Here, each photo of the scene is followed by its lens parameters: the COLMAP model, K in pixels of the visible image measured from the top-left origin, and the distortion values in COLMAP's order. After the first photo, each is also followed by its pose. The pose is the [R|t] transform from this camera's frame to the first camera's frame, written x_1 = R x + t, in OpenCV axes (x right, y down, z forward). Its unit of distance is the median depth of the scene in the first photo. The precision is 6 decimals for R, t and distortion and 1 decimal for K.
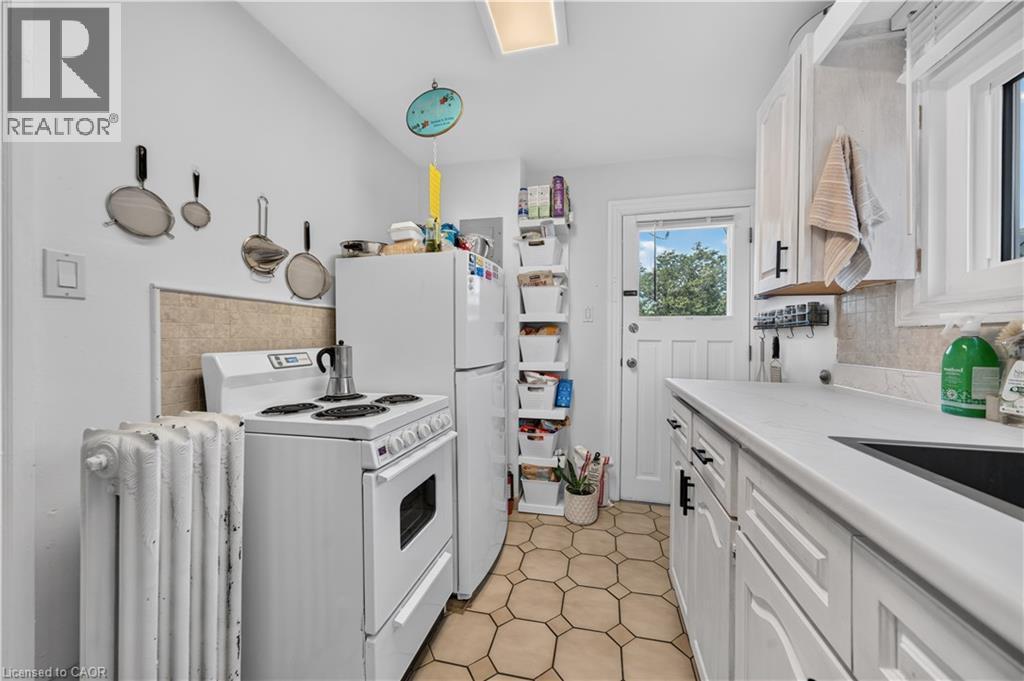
lens RADIAL K [[370.8, 0, 512.0], [0, 370.8, 340.5], [0, 0, 1]] dist [-0.000663, 0.000073]
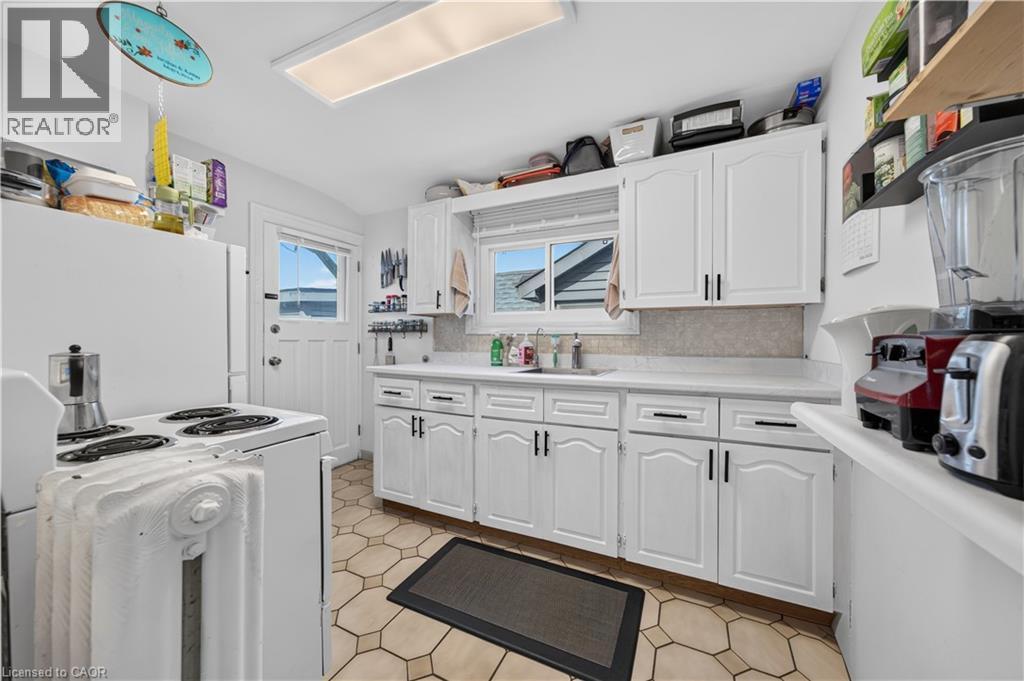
lens RADIAL K [[370.8, 0, 512.0], [0, 370.8, 340.5], [0, 0, 1]] dist [-0.000663, 0.000073]
pose [[0.220624, -0.010285, 0.975305, -0.832632], [0.001872, 0.999947, 0.010122, -0.013906], [-0.975357, -0.000407, 0.220631, 0.126625]]
